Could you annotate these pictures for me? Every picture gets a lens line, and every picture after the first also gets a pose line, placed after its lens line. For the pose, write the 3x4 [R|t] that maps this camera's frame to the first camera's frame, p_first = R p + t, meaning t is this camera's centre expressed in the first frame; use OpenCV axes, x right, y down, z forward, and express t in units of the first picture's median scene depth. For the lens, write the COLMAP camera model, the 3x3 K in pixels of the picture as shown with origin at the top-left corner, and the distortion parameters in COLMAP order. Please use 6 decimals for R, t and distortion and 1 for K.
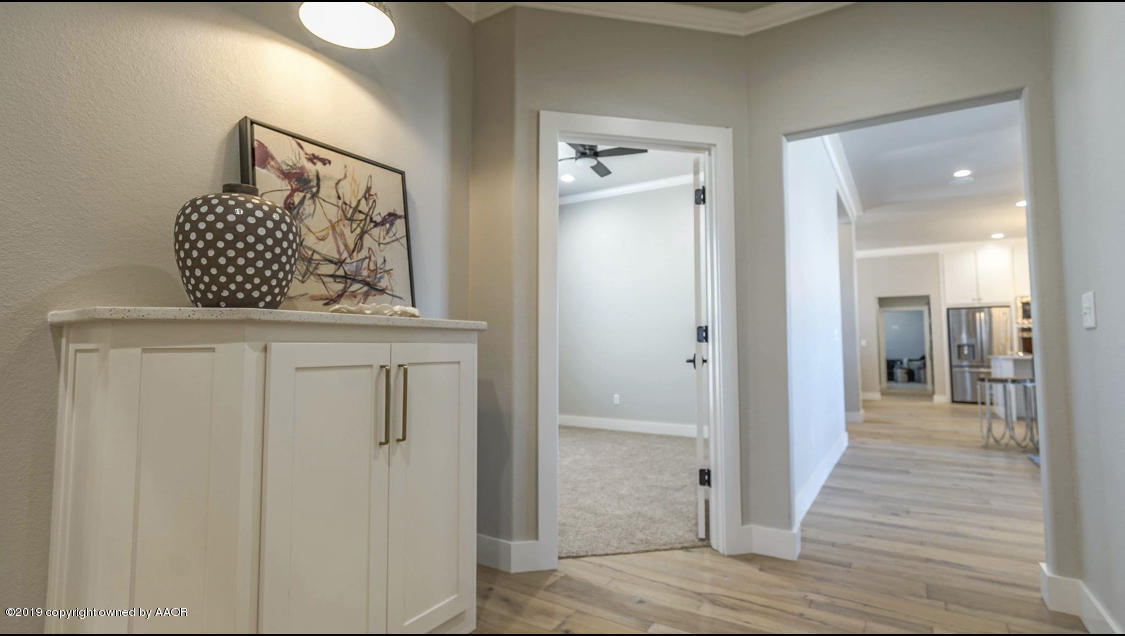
lens RADIAL K [[547.5, 0, 563.8], [0, 547.5, 349.2], [0, 0, 1]] dist [-0.000094, 0.000058]
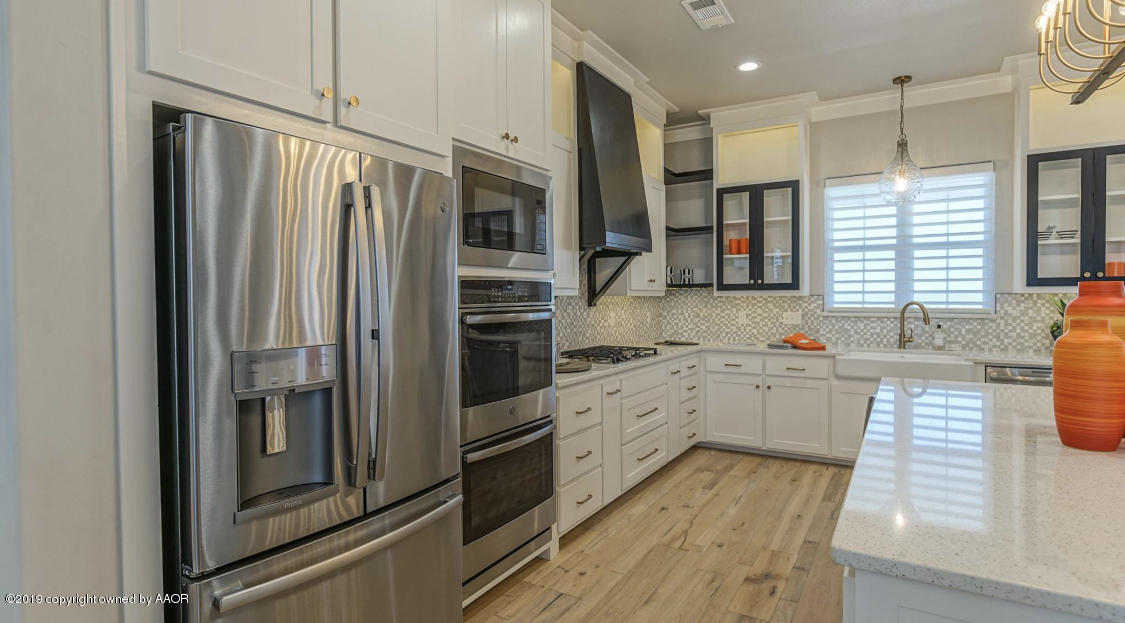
lens RADIAL K [[568.3, 0, 571.4], [0, 568.3, 303.9], [0, 0, 1]] dist [-0.000460, -0.000189]
pose [[-0.018501, -0.002681, 0.999825, 0.577202], [-0.005847, 0.999980, 0.002573, -0.031499], [-0.999812, -0.005799, -0.018516, 0.912217]]
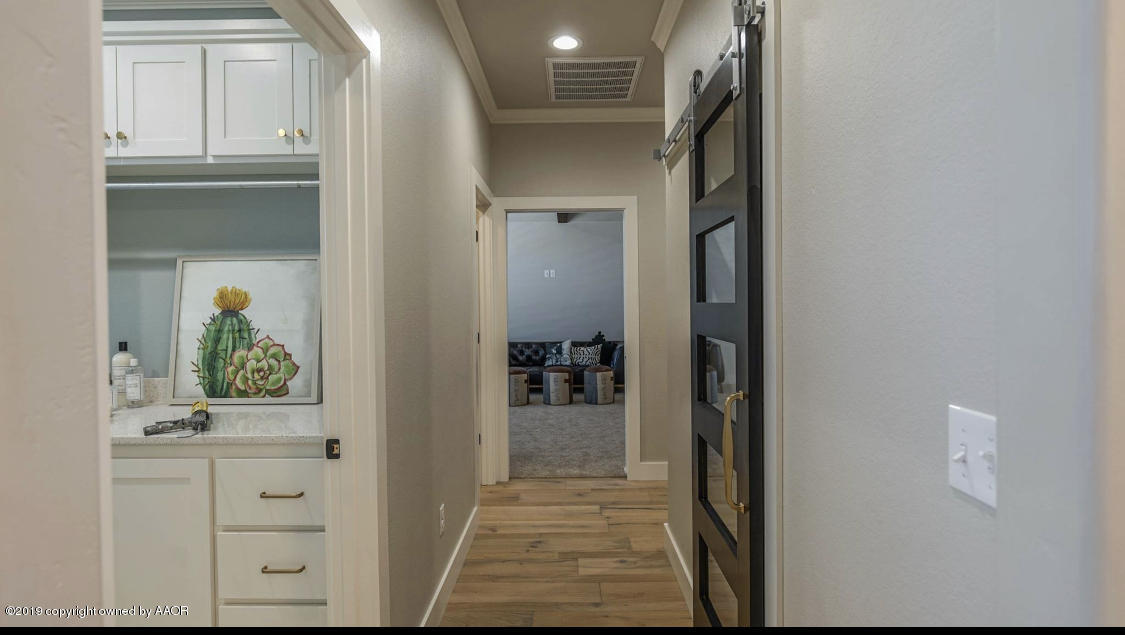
lens RADIAL K [[552.5, 0, 564.6], [0, 552.5, 309.2], [0, 0, 1]] dist [-0.003061, -0.000410]
pose [[0.851912, -0.007256, 0.523635, 0.626801], [-0.004276, 0.999774, 0.020811, -0.030082], [-0.523668, -0.019968, 0.851688, 1.000555]]
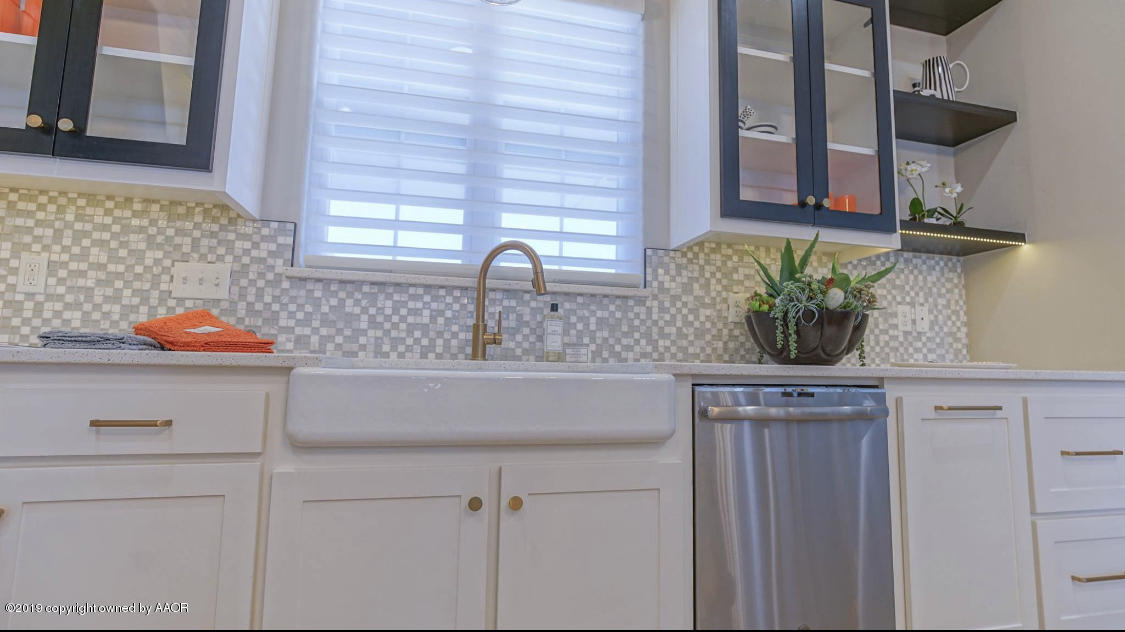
lens RADIAL K [[552.5, 0, 564.6], [0, 552.5, 307.7], [0, 0, 1]] dist [-0.003061, -0.000410]
pose [[-0.721155, 0.075036, 0.688698, 0.873065], [-0.020788, 0.991325, -0.129776, 0.008316], [-0.692462, -0.107905, -0.713339, 0.753947]]
